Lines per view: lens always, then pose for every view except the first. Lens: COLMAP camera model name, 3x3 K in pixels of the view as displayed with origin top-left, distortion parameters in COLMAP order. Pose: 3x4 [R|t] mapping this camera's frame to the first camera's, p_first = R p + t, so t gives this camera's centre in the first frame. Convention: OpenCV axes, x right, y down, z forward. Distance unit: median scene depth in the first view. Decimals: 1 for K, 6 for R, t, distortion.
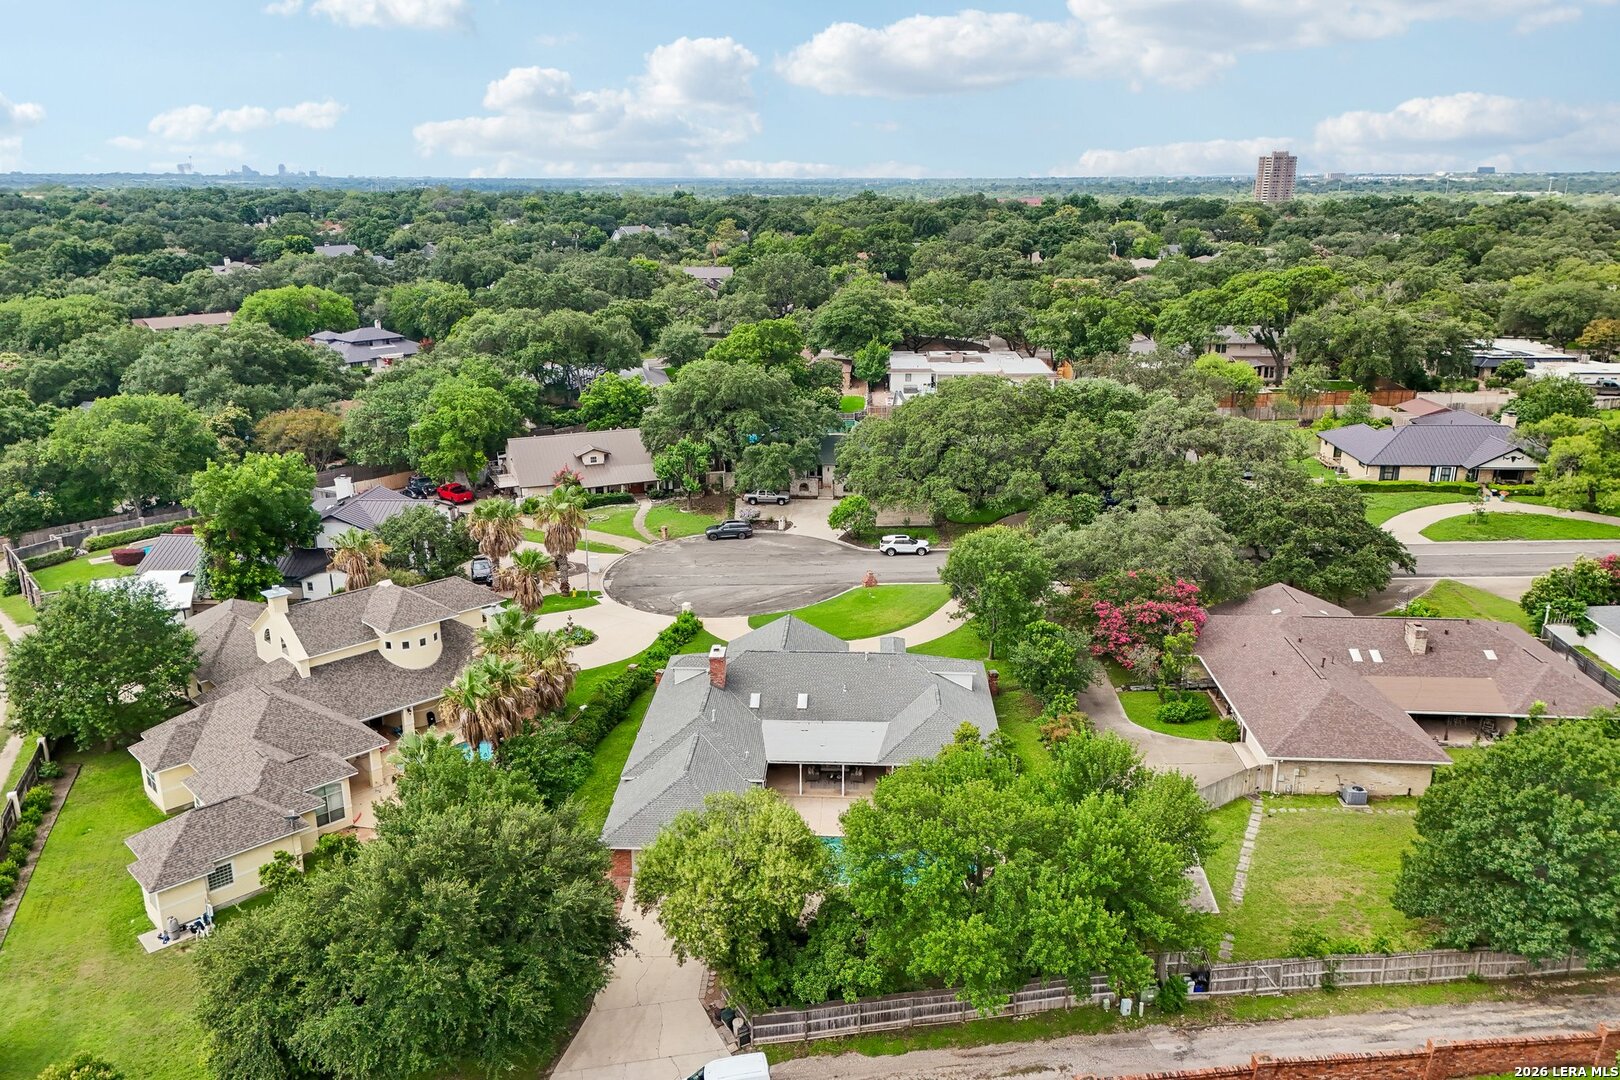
lens RADIAL K [[1210.9, 0, 809.2], [0, 1210.9, 541.5], [0, 0, 1]] dist [0.077865, -0.072260]
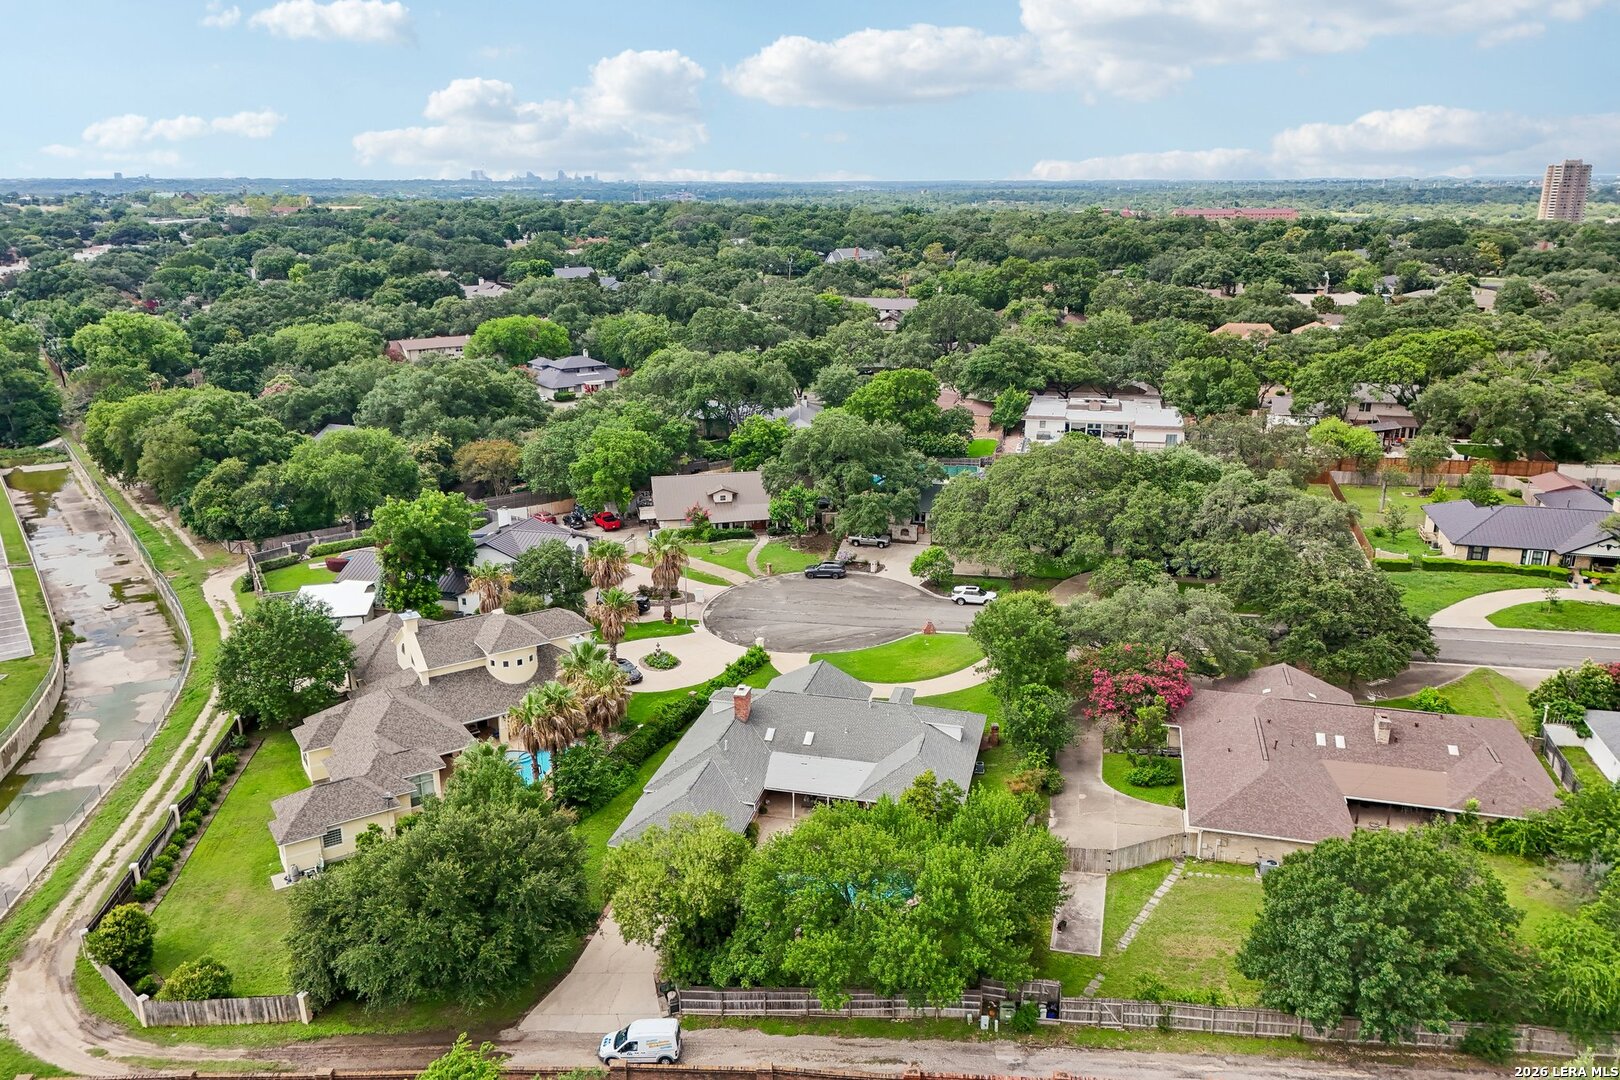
lens RADIAL K [[1203.8, 0, 810.0], [0, 1203.8, 540.0], [0, 0, 1]] dist [0.079846, -0.071827]
pose [[0.980868, 0.056234, -0.186374, 0.157381], [-0.056651, 0.998389, 0.003092, -0.050268], [0.186248, 0.007525, 0.982474, -0.121359]]
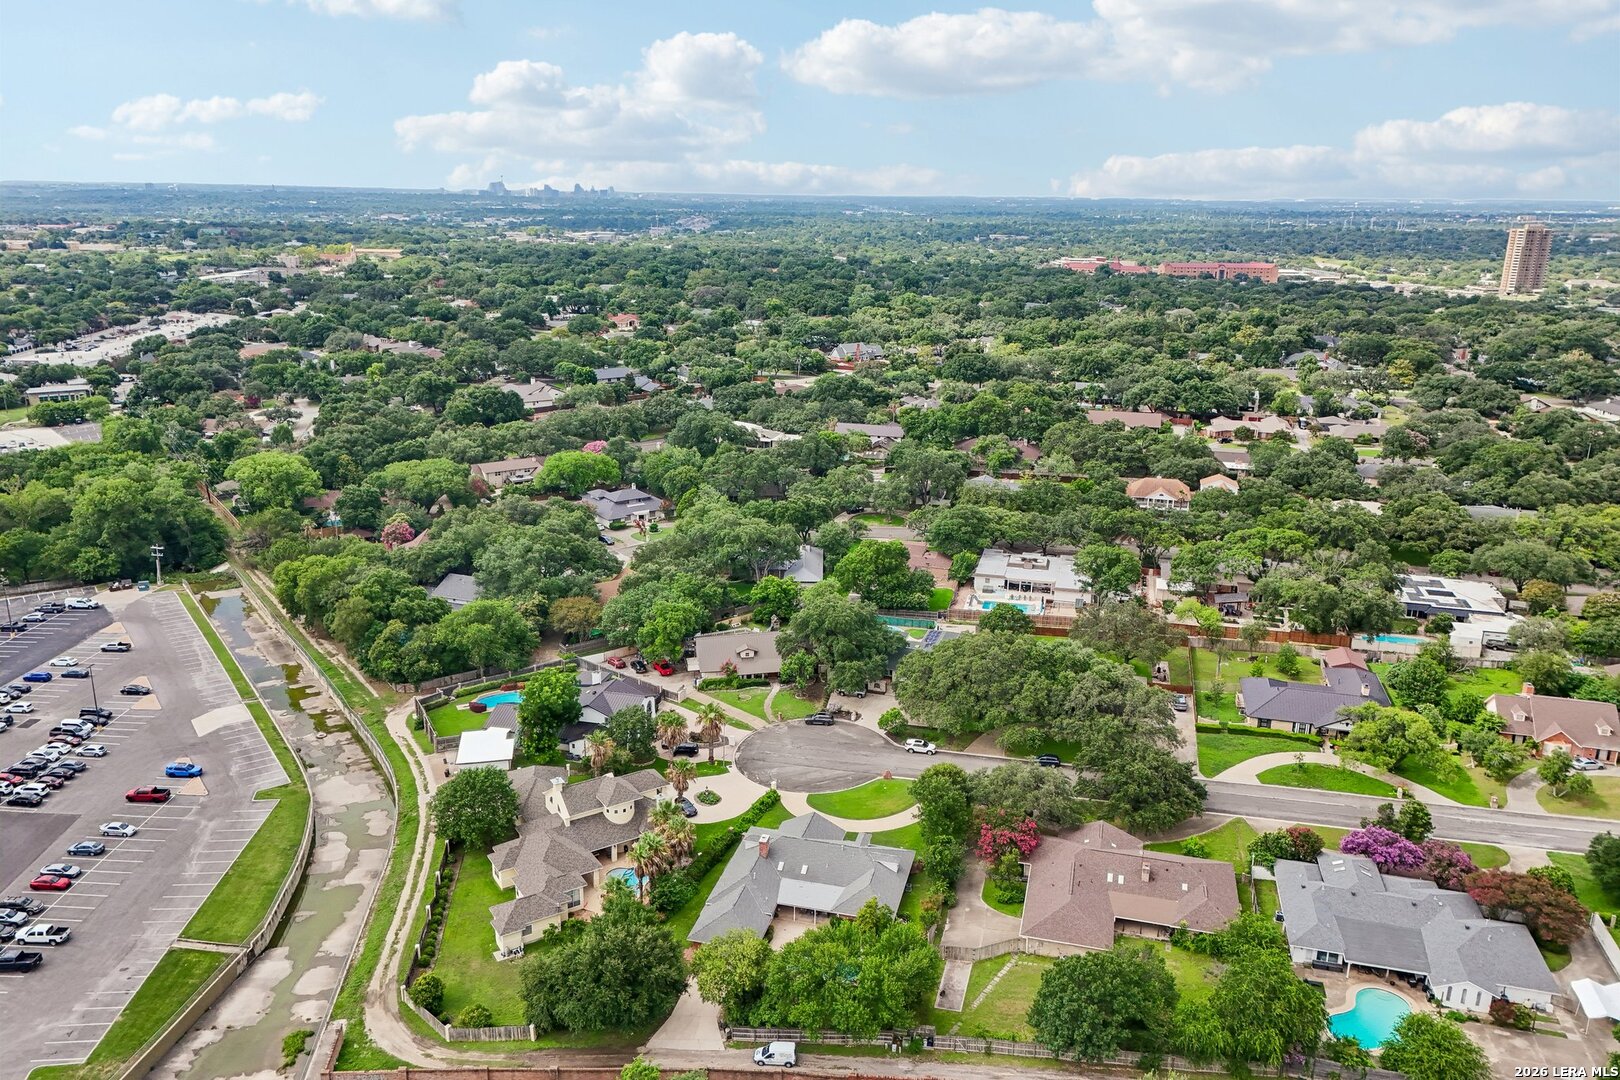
lens RADIAL K [[1176.6, 0, 811.1], [0, 1176.6, 548.7], [0, 0, 1]] dist [0.082236, -0.079843]
pose [[0.979252, 0.072589, -0.189201, 0.252526], [-0.073111, 0.997315, 0.004225, -0.301690], [0.188999, 0.009695, 0.981929, -0.672054]]
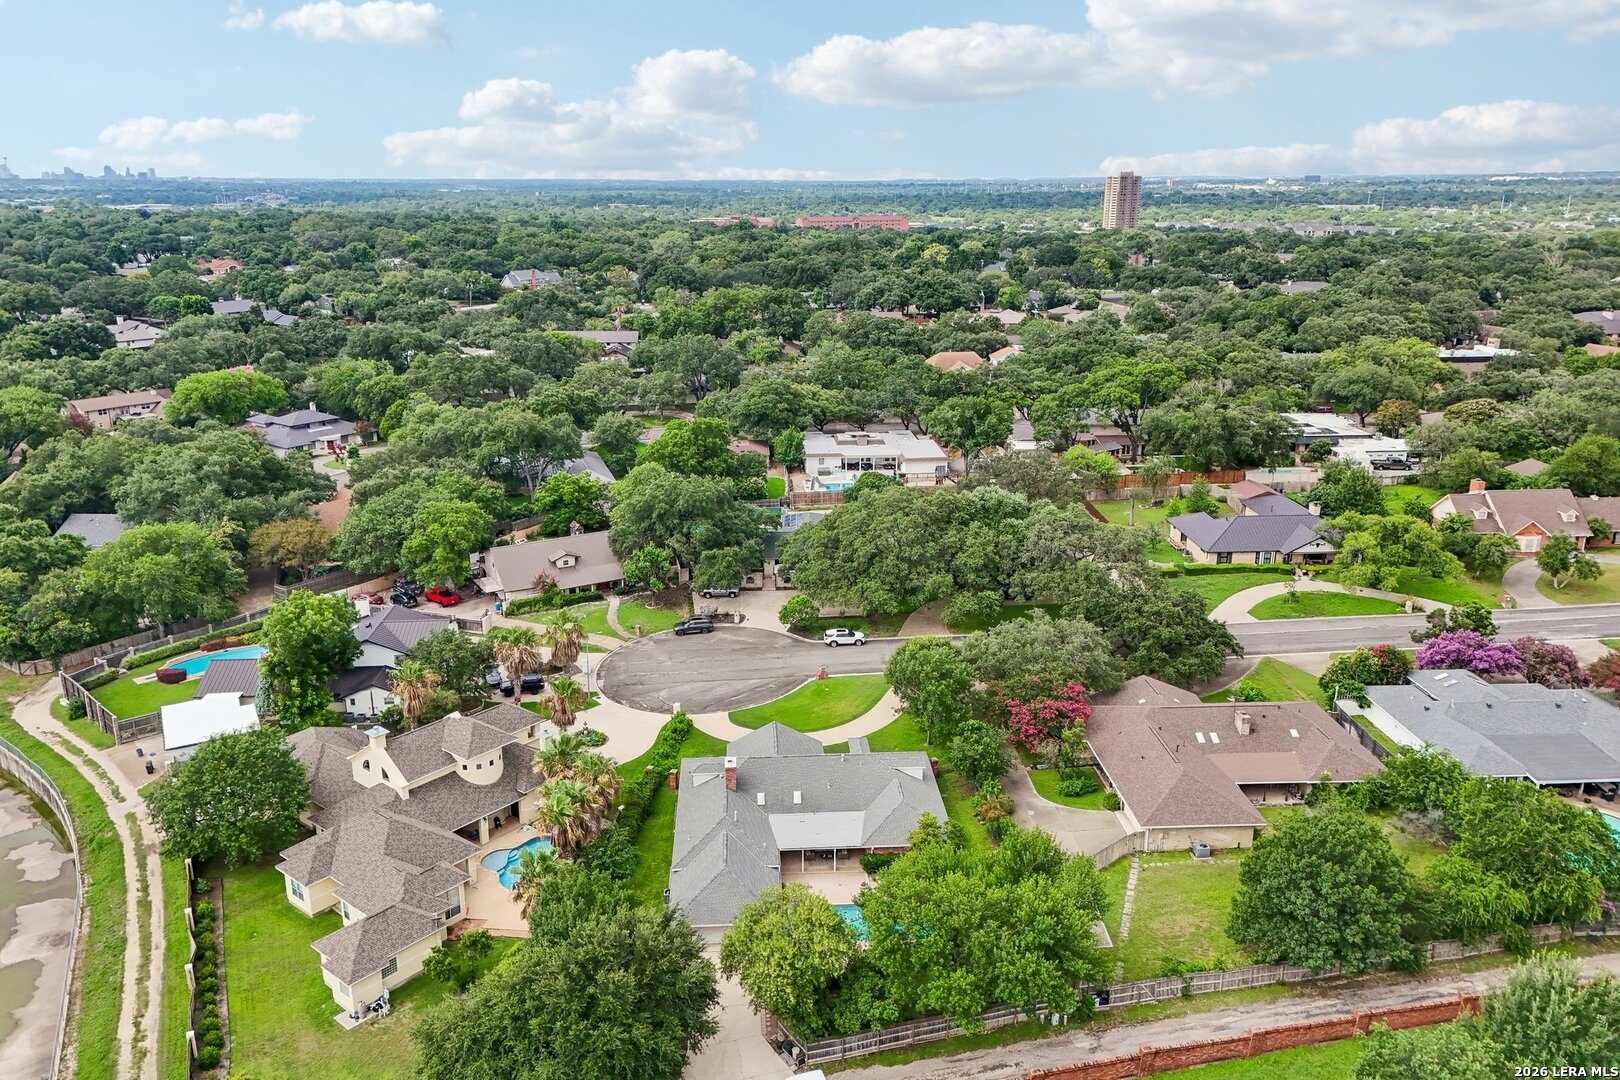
lens RADIAL K [[1210.9, 0, 809.2], [0, 1210.9, 541.5], [0, 0, 1]] dist [0.077865, -0.072260]
pose [[0.994064, -0.031573, 0.104113, -0.093239], [0.031782, 0.999495, -0.000351, -0.110875], [-0.104049, 0.003658, 0.994565, -0.237688]]
